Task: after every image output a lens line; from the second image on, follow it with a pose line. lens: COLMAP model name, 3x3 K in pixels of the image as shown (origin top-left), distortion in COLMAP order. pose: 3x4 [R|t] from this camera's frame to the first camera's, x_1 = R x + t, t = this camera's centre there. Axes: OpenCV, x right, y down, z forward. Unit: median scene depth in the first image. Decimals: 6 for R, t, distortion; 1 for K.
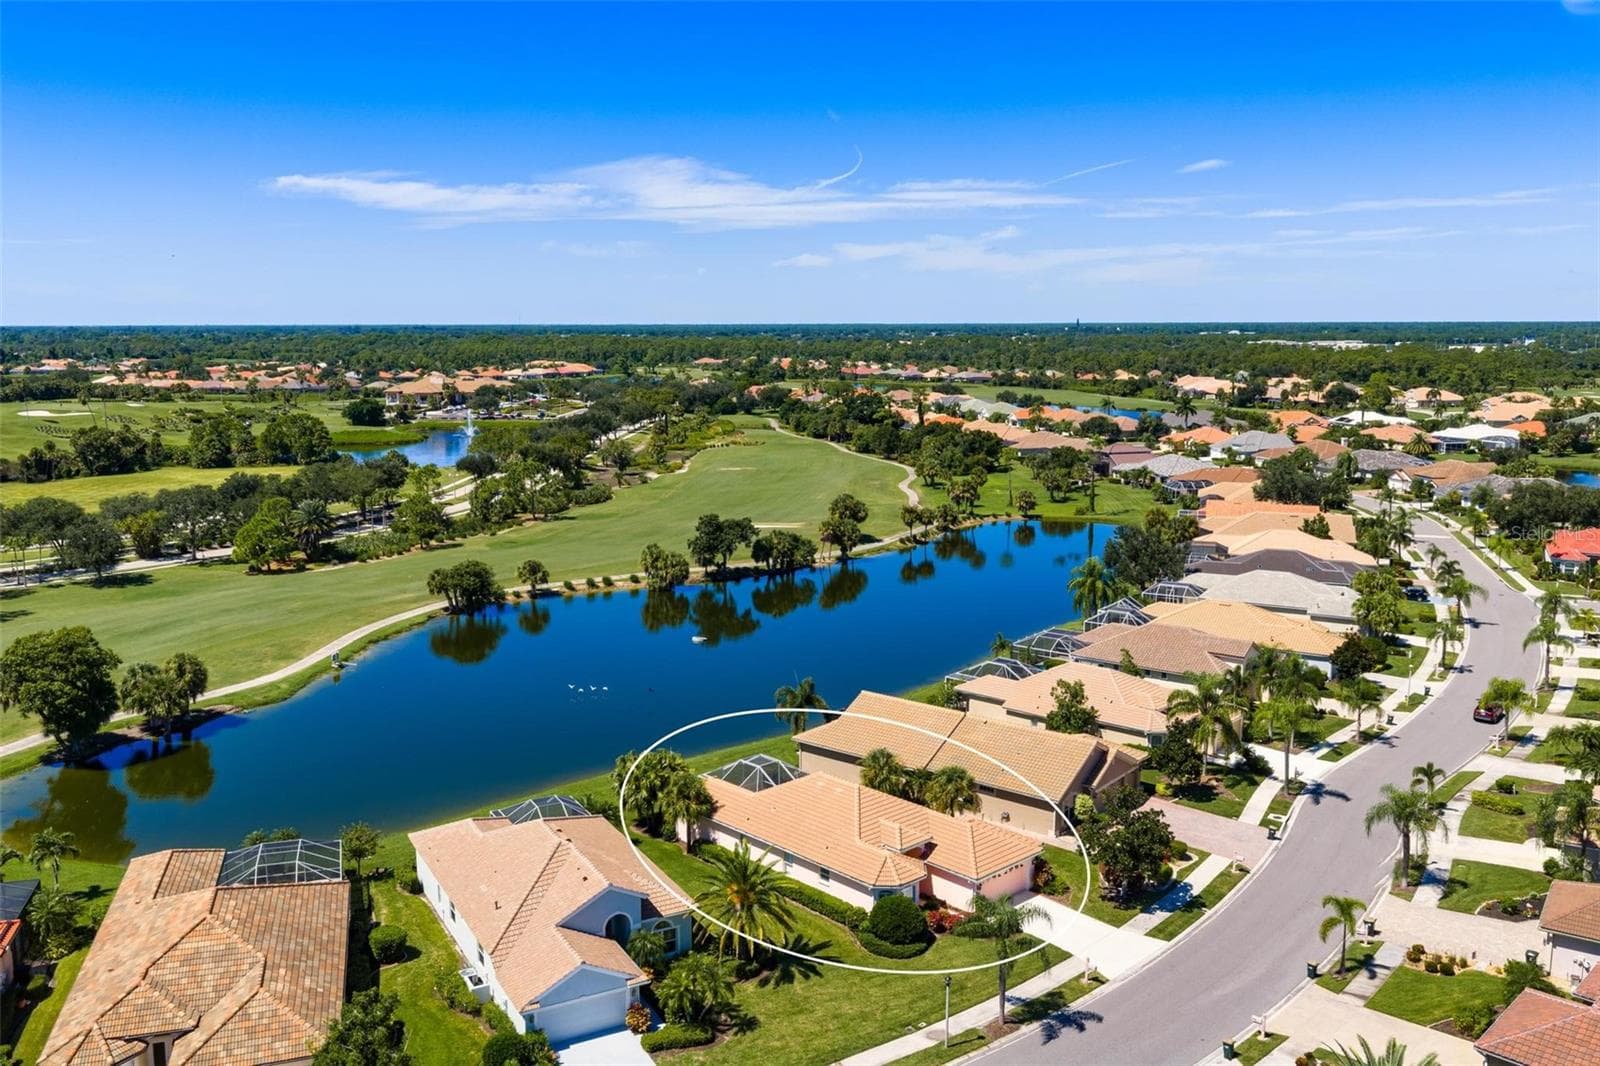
lens RADIAL K [[1324.6, 0, 805.2], [0, 1324.6, 535.6], [0, 0, 1]] dist [0.011490, -0.012423]
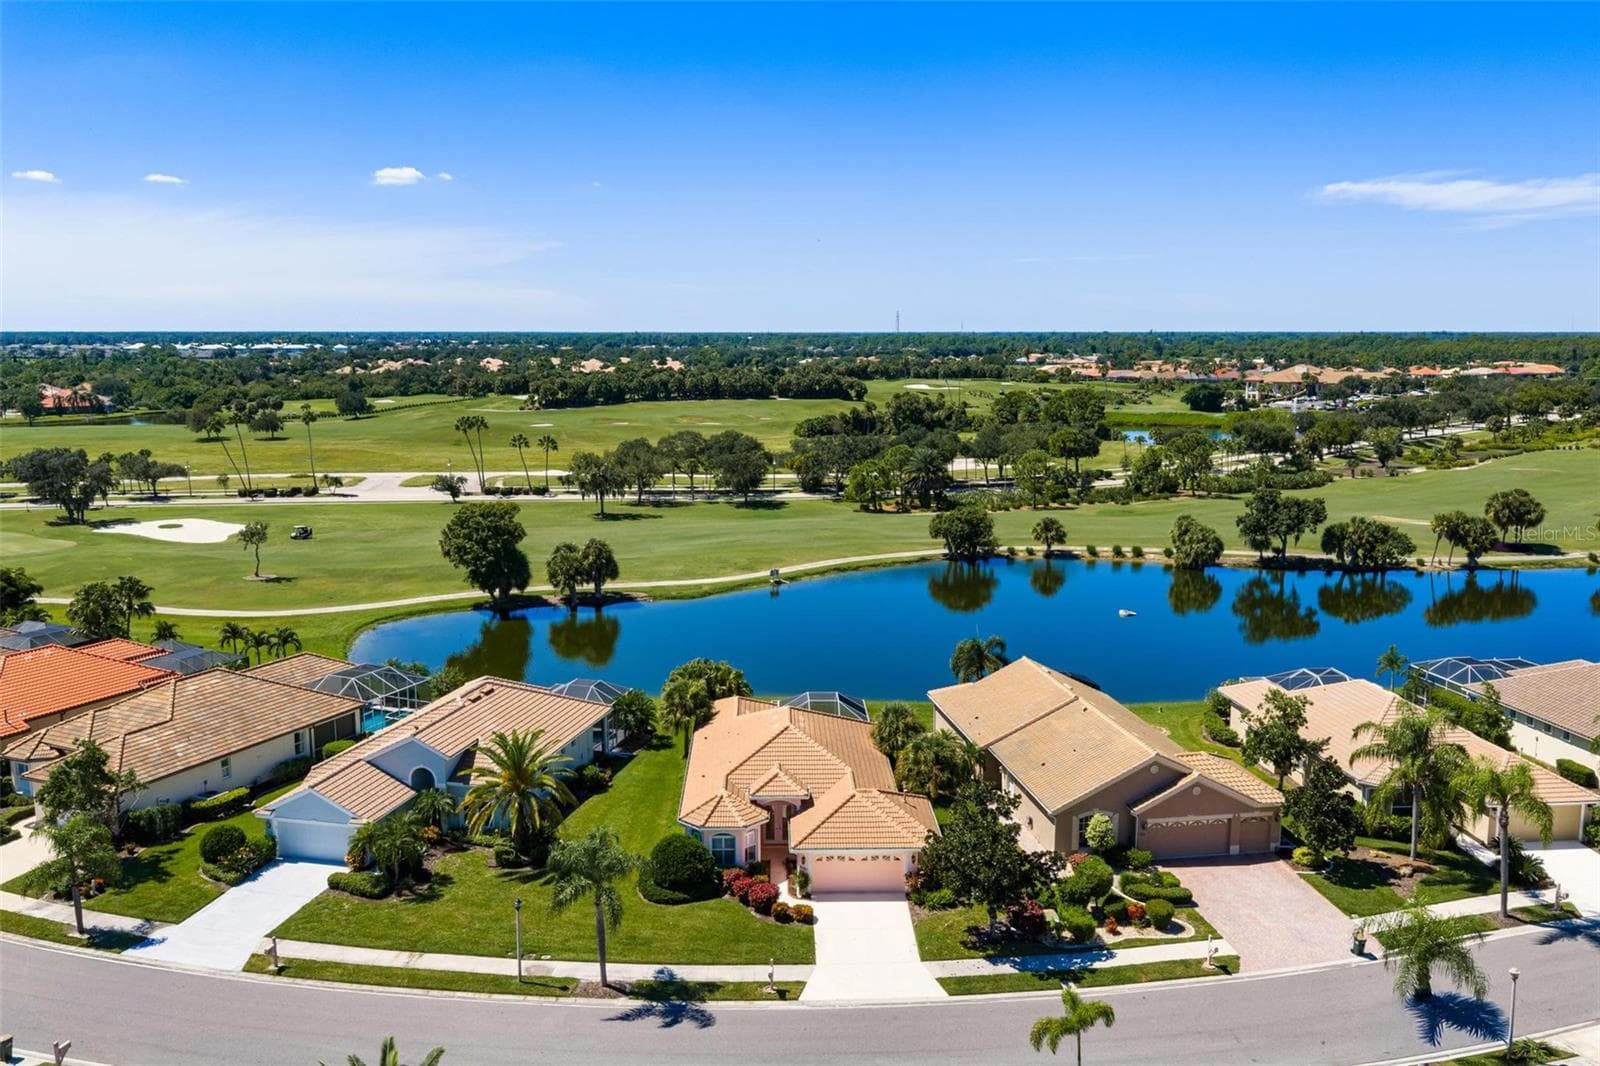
lens RADIAL K [[1324.6, 0, 804.3], [0, 1324.6, 536.0], [0, 0, 1]] dist [0.011490, -0.012423]
pose [[0.744321, 0.105452, -0.659444, 0.270736], [-0.108837, 0.993407, 0.036011, 0.015276], [0.658894, 0.044968, 0.750891, 0.157435]]
